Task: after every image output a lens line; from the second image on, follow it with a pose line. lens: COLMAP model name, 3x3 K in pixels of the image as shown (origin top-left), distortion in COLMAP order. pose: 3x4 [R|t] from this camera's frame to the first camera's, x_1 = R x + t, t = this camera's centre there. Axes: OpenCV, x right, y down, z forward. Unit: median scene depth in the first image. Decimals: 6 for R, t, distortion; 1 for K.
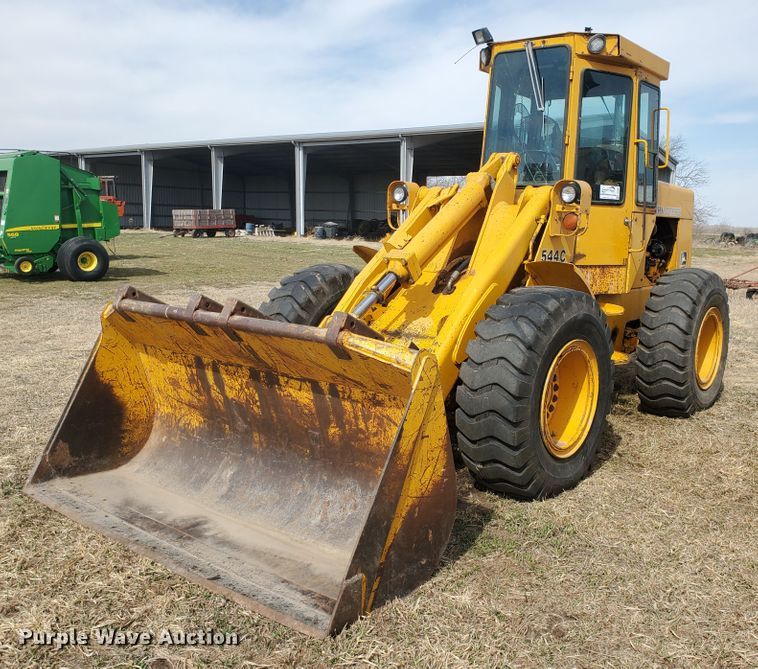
lens RADIAL K [[760.3, 0, 431.4], [0, 760.3, 347.0], [0, 0, 1]] dist [0.130422, -0.226943]
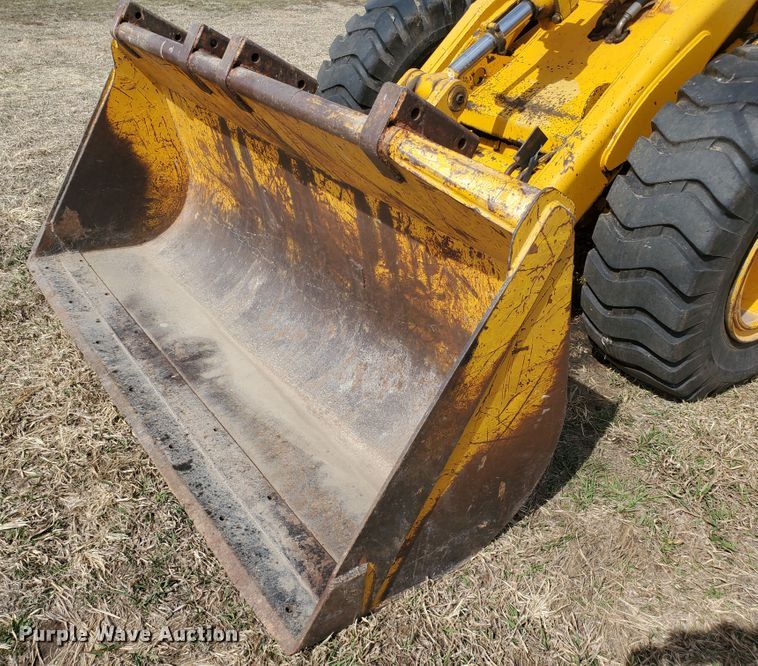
lens RADIAL K [[689.9, 0, 333.9], [0, 689.9, 334.9], [0, 0, 1]] dist [0.101515, -0.130852]
pose [[0.950138, 0.184691, -0.251252, -0.009475], [-0.085068, 0.928690, 0.360968, -0.043667], [0.300003, -0.321596, 0.898095, 0.409916]]
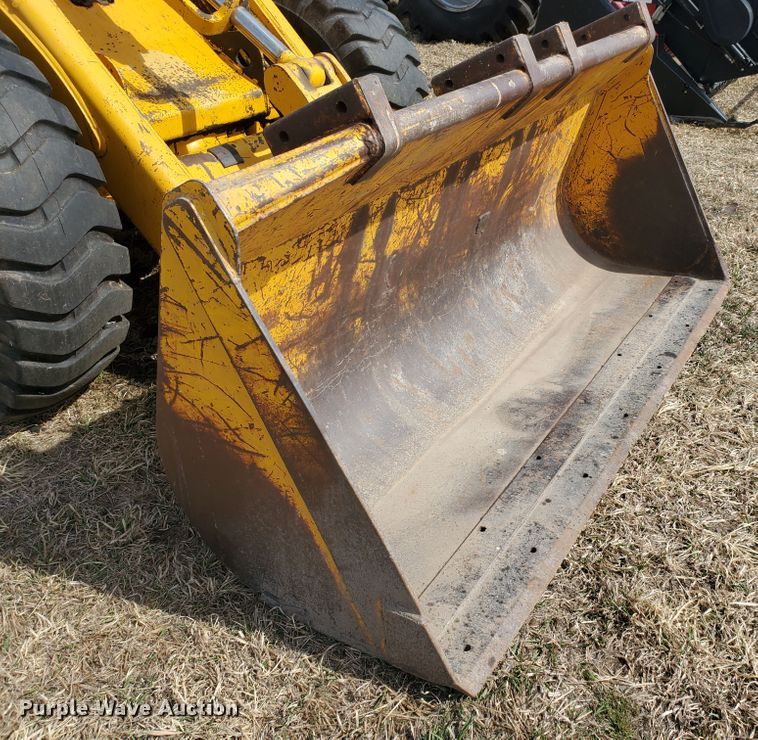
lens RADIAL K [[784.8, 0, 484.6], [0, 784.8, 371.0], [0, 0, 1]] dist [0.080604, -0.152187]
pose [[-0.170985, -0.535800, 0.826851, -0.801536], [0.132363, 0.819111, 0.558156, -0.171661], [-0.976342, 0.204881, -0.069135, 1.024142]]
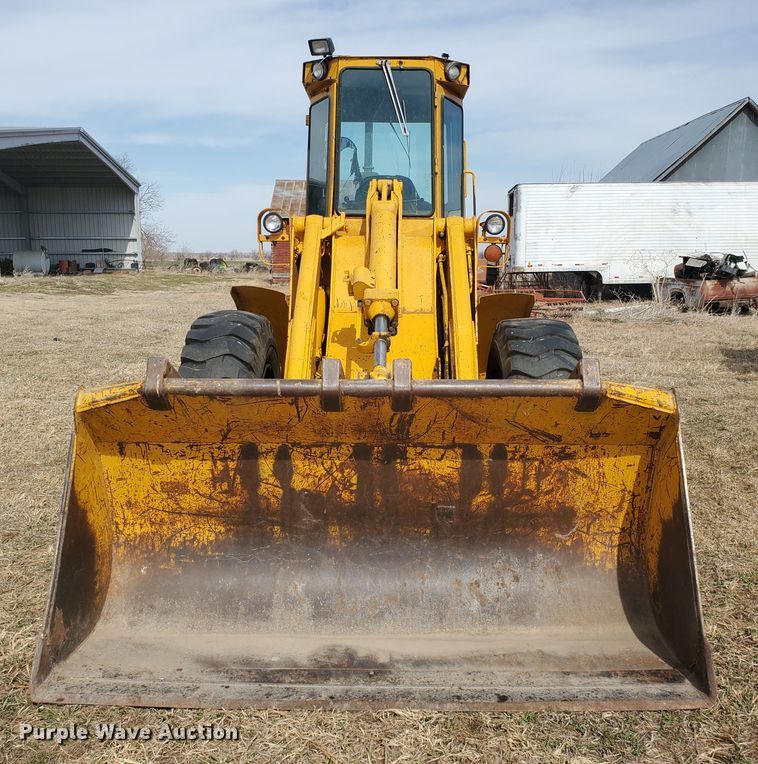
lens RADIAL K [[806.8, 0, 379.0], [0, 806.8, 382.0], [0, 0, 1]] dist [0.267039, -0.806895]
pose [[0.802786, -0.117257, 0.584624, -0.690744], [0.116442, 0.992425, 0.039155, -0.067044], [-0.584787, 0.036642, 0.810359, 0.287032]]
